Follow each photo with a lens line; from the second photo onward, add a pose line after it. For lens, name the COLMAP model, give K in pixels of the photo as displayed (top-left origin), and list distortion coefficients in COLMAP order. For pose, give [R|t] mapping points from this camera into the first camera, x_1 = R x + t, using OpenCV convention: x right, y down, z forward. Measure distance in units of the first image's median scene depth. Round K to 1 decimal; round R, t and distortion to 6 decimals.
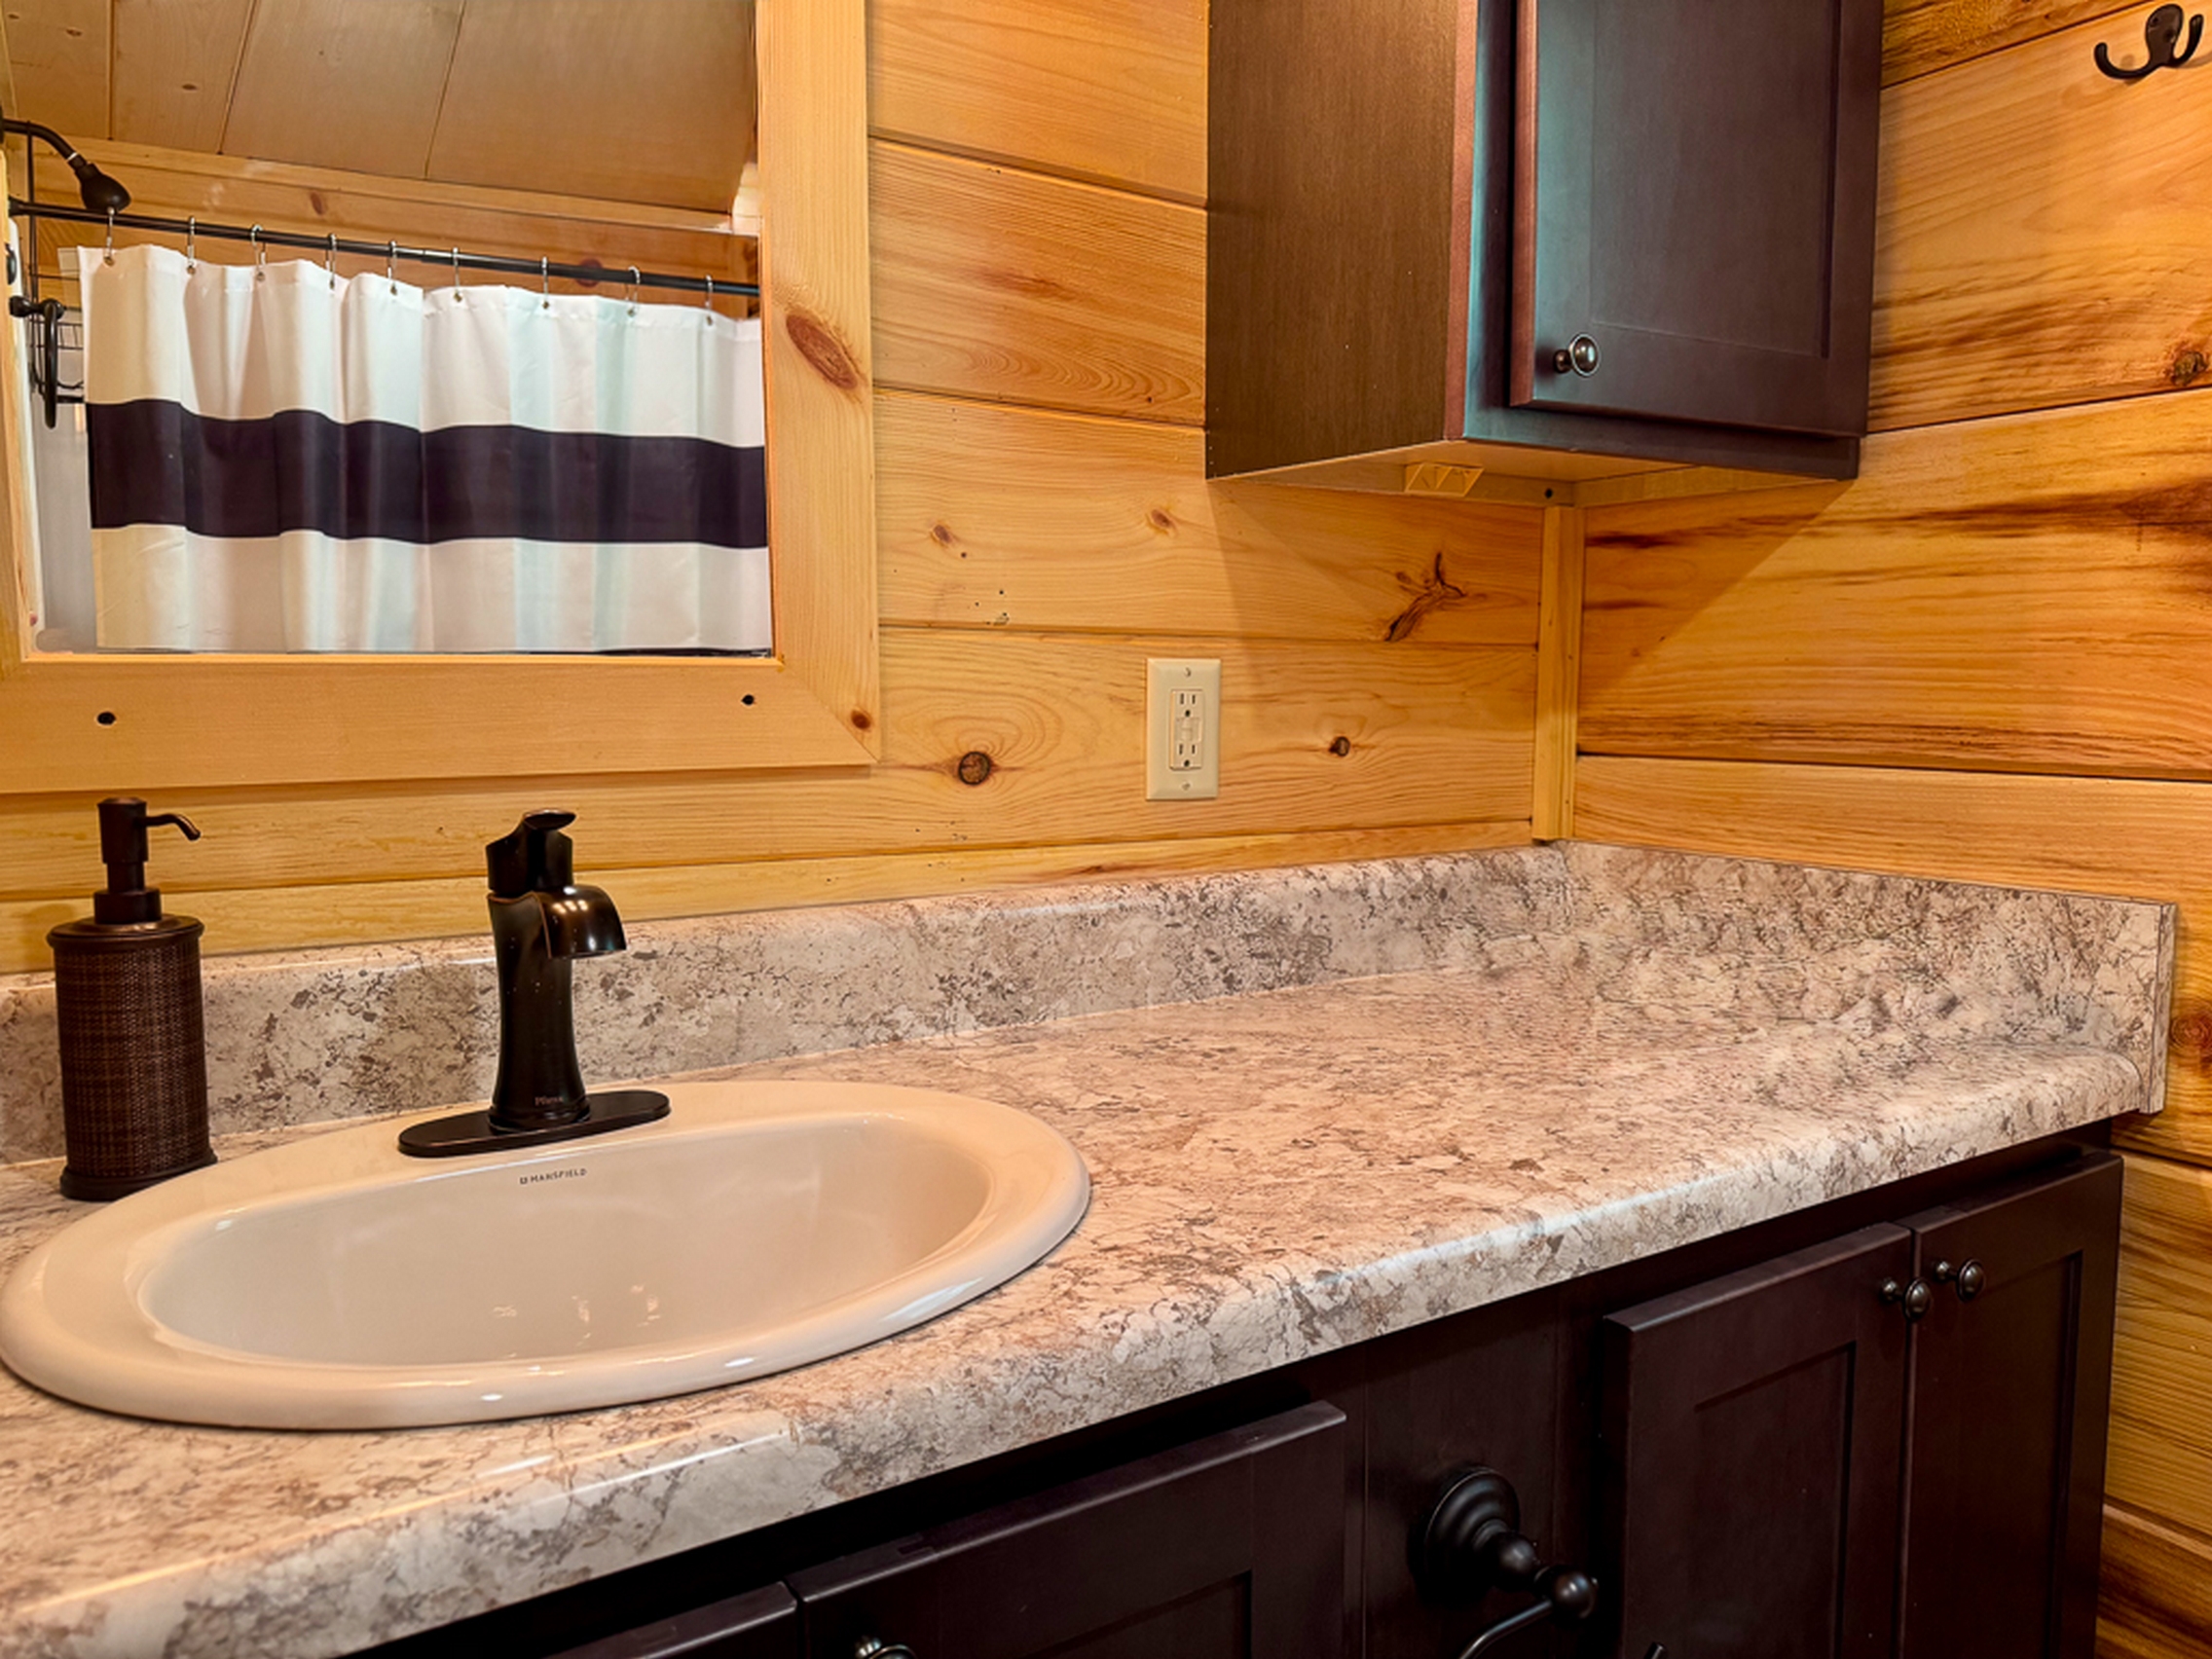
lens RADIAL K [[1545.7, 0, 1106.0], [0, 1545.7, 829.5], [0, 0, 1]] dist [0.073113, -0.092546]
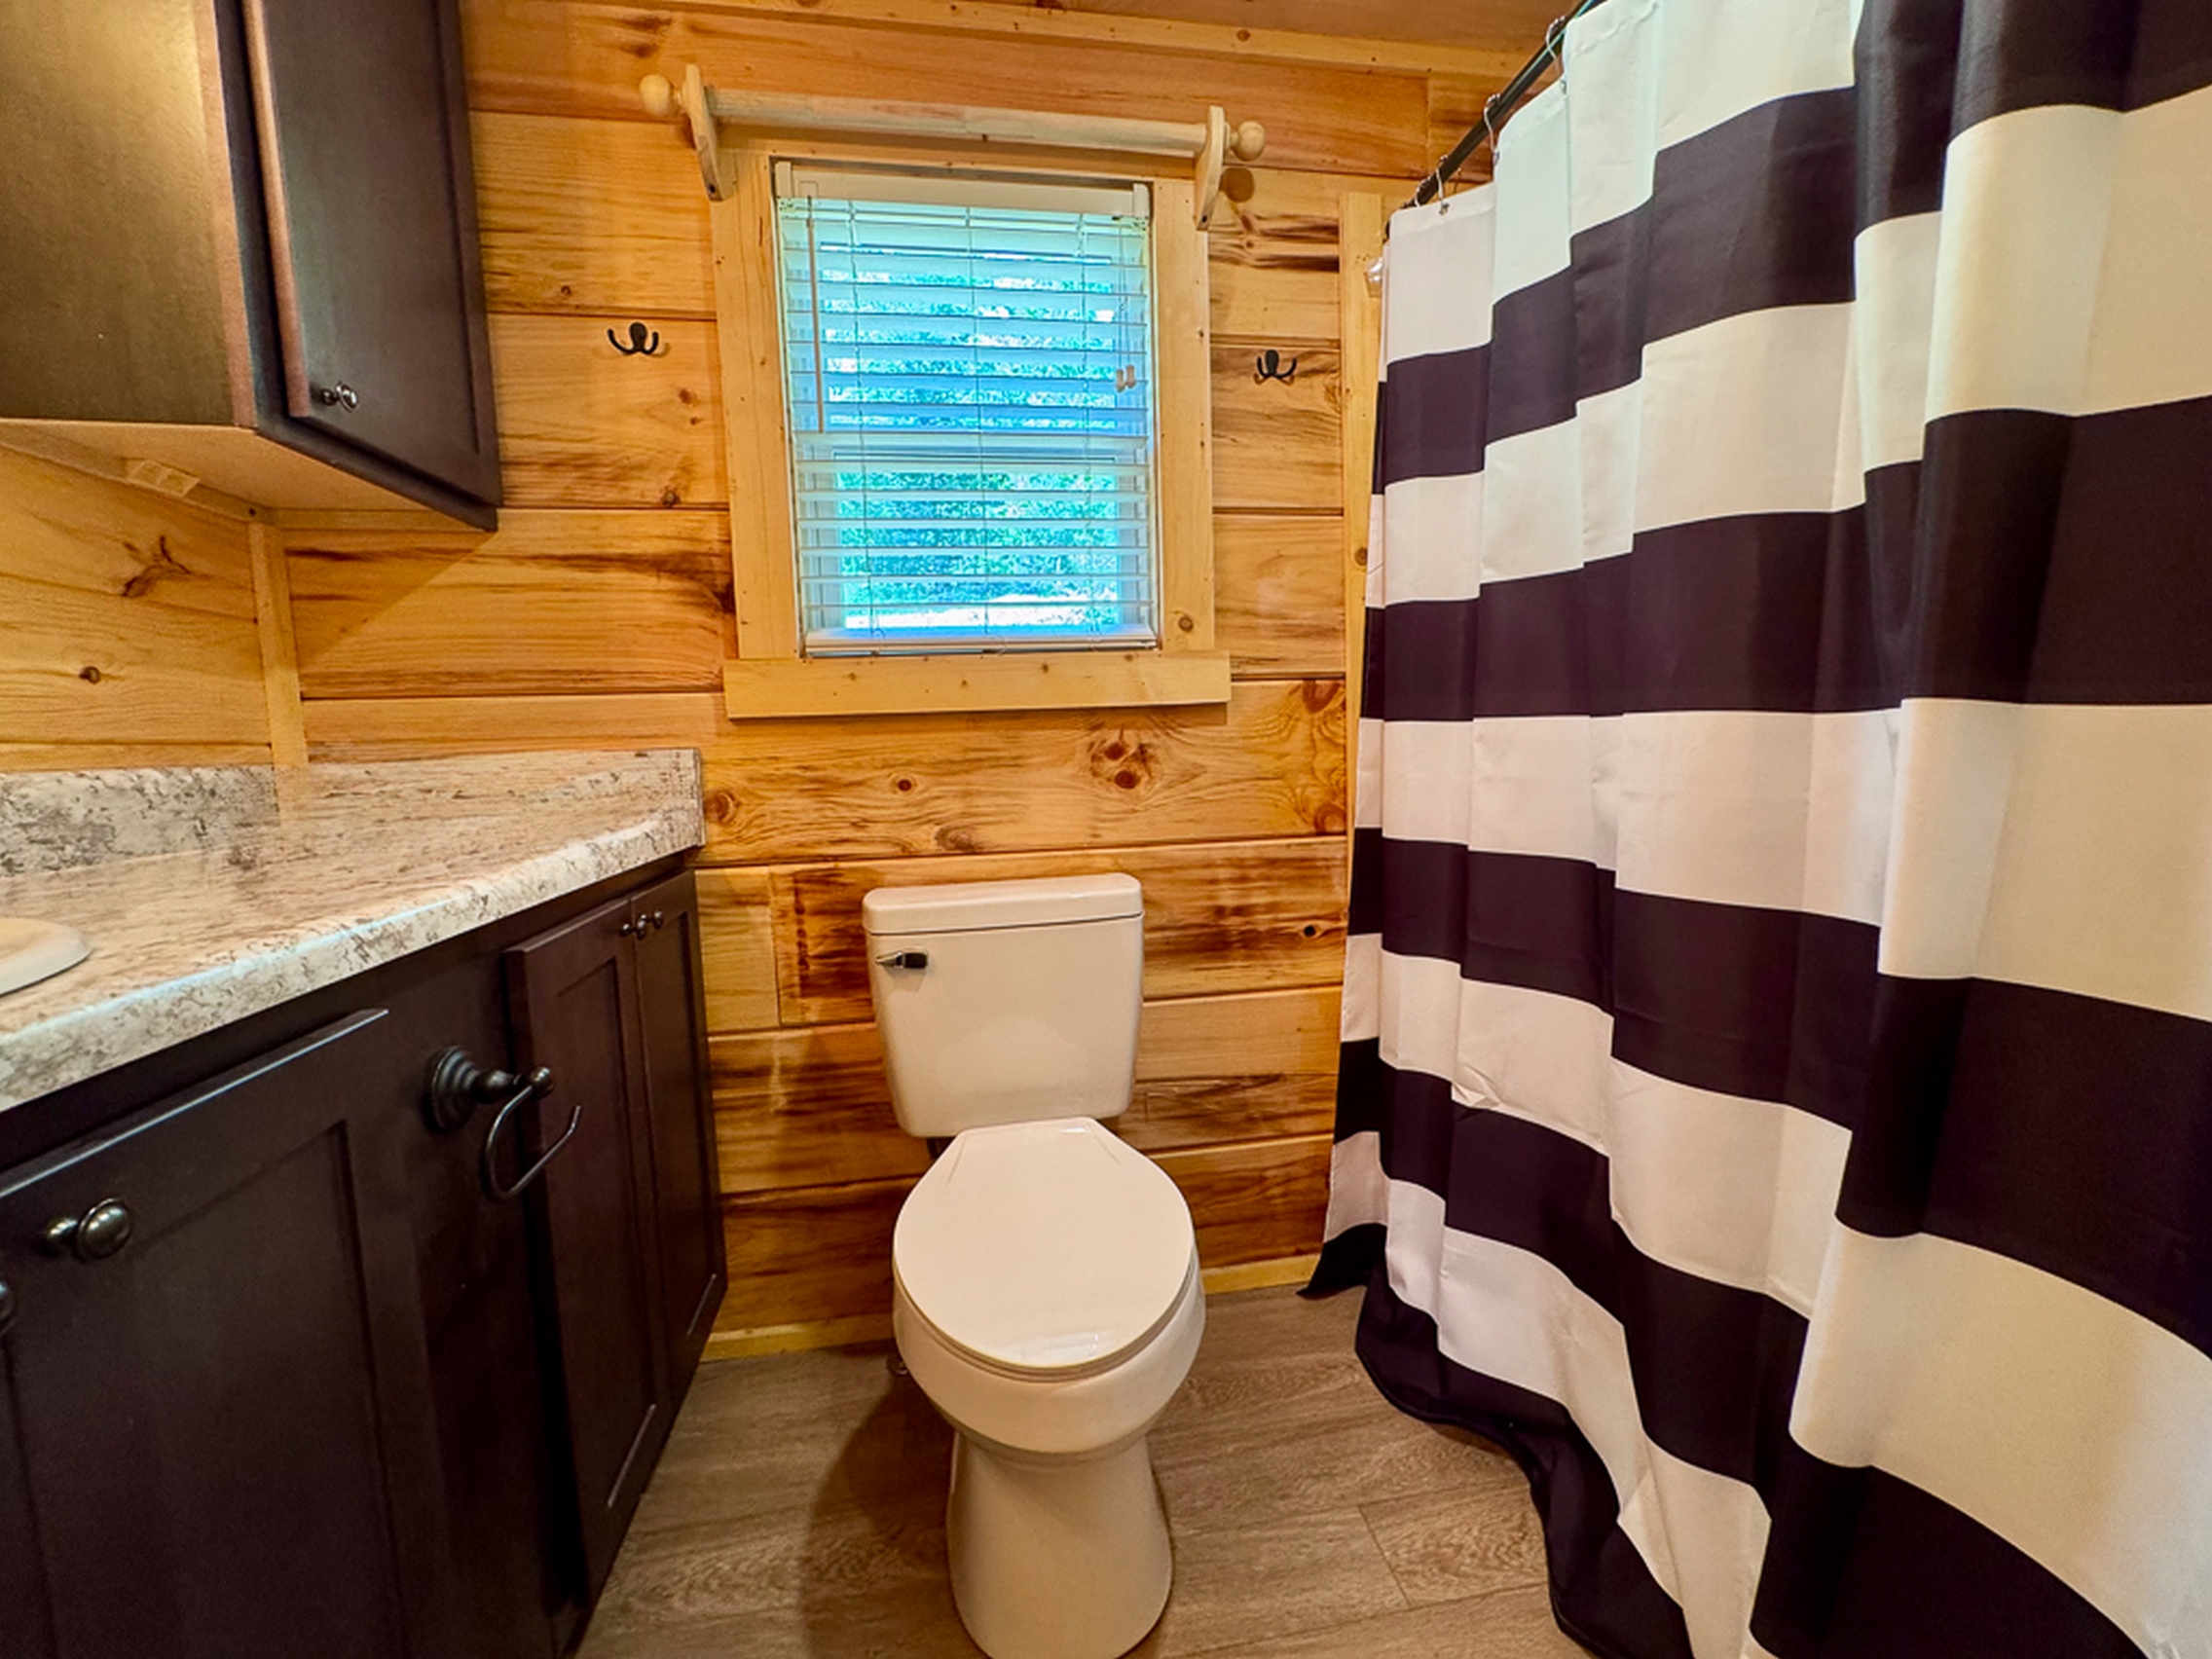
lens RADIAL K [[913.4, 0, 1106.0], [0, 913.4, 829.5], [0, 0, 1]] dist [-0.009239, 0.000339]
pose [[0.402470, -0.090114, 0.910987, -0.218926], [0.111321, 0.992576, 0.049004, 0.142736], [-0.908640, 0.081689, 0.409513, -0.012996]]
